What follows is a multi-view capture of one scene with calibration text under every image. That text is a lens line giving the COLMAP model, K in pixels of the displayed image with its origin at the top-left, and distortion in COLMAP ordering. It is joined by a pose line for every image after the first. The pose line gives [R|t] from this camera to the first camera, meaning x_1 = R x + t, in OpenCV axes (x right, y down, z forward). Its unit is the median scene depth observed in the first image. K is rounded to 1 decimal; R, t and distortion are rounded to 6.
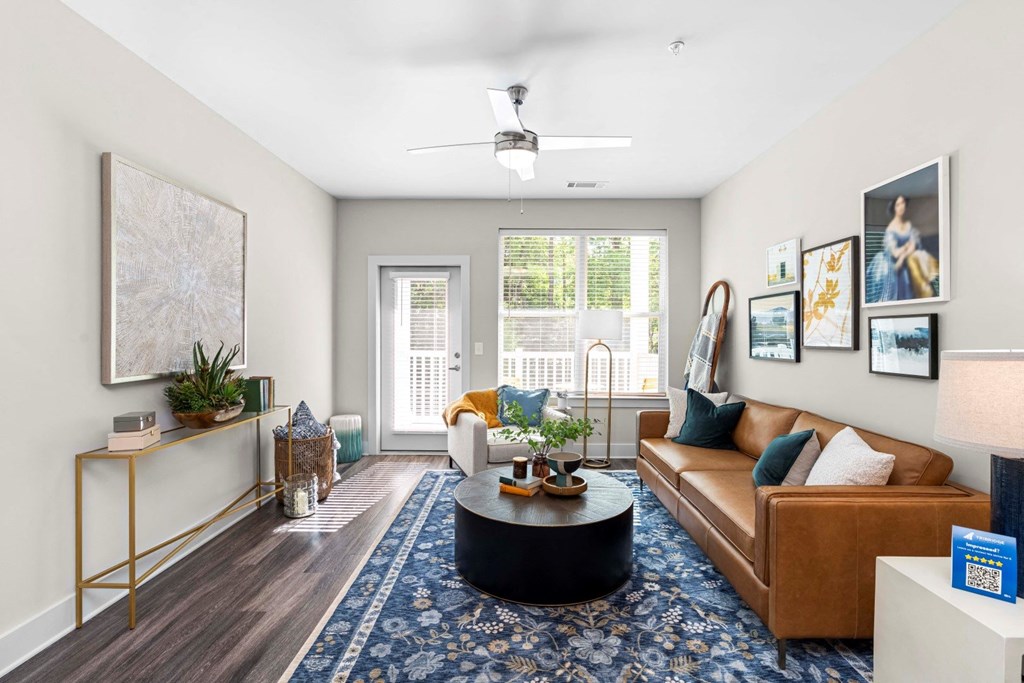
lens RADIAL K [[461.5, 0, 511.3], [0, 461.5, 337.3], [0, 0, 1]] dist [-0.017297, -0.000312]
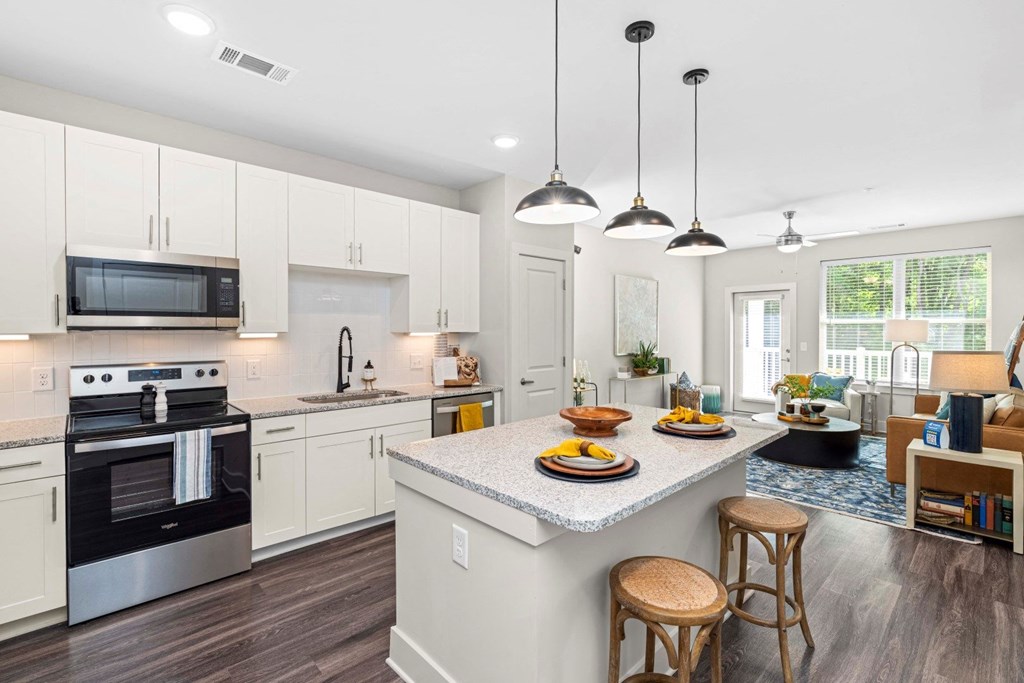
lens RADIAL K [[461.5, 0, 512.5], [0, 461.5, 335.0], [0, 0, 1]] dist [-0.017297, -0.000312]
pose [[0.697055, 0.004233, -0.717005, 0.491487], [-0.001171, 0.999988, 0.004765, -0.026965], [0.717017, -0.002482, 0.697052, -0.991058]]
